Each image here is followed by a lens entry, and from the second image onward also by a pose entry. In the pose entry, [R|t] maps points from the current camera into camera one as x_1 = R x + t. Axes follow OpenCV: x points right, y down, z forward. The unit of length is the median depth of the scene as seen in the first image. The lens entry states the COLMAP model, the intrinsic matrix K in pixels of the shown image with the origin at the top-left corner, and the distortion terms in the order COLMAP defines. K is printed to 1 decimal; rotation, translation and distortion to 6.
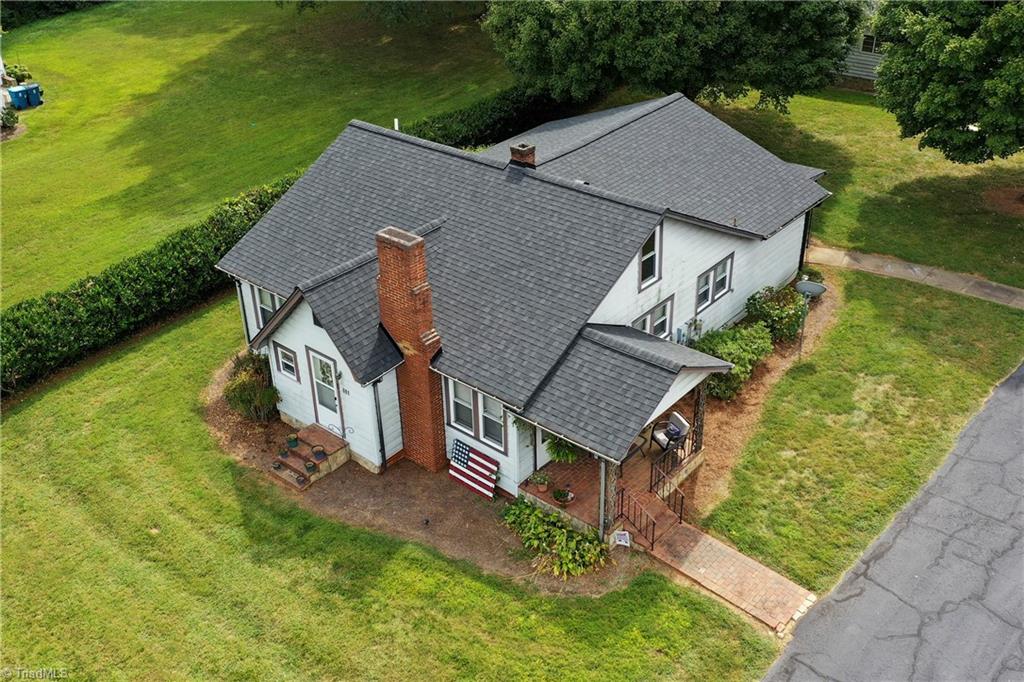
lens RADIAL K [[1007.3, 0, 512.1], [0, 1007.3, 332.4], [0, 0, 1]] dist [0.008083, 0.003320]
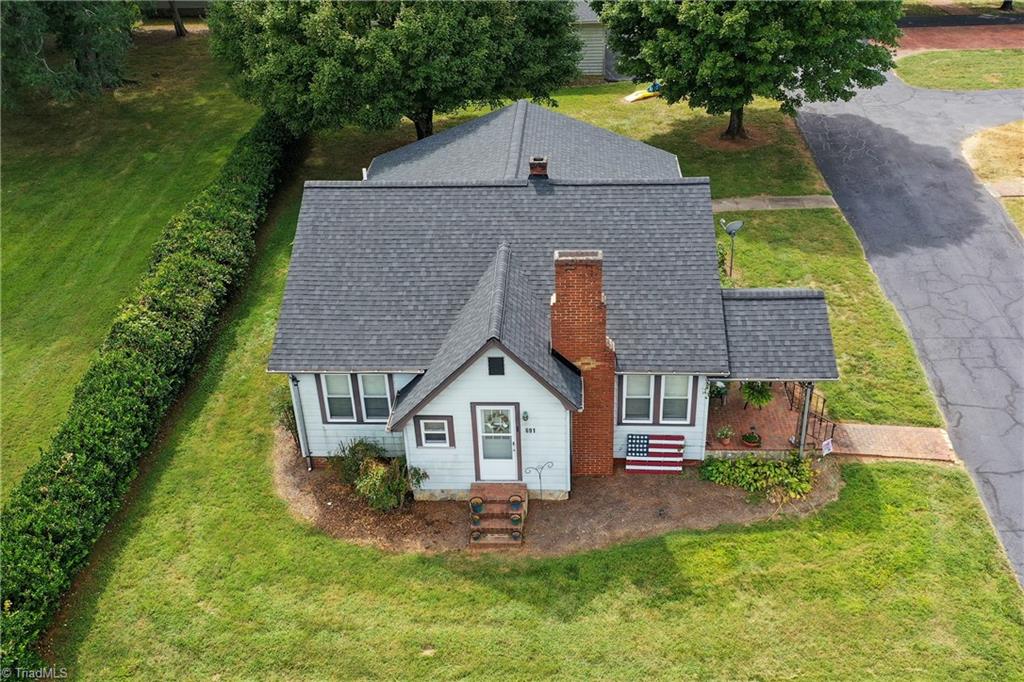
lens RADIAL K [[965.7, 0, 512.0], [0, 965.7, 341.0], [0, 0, 1]] dist [-0.000719, 0.004470]
pose [[0.777890, -0.307675, 0.547927, -0.672132], [0.317392, 0.944915, 0.079993, -0.104909], [-0.542355, 0.111682, 0.832693, 0.221470]]
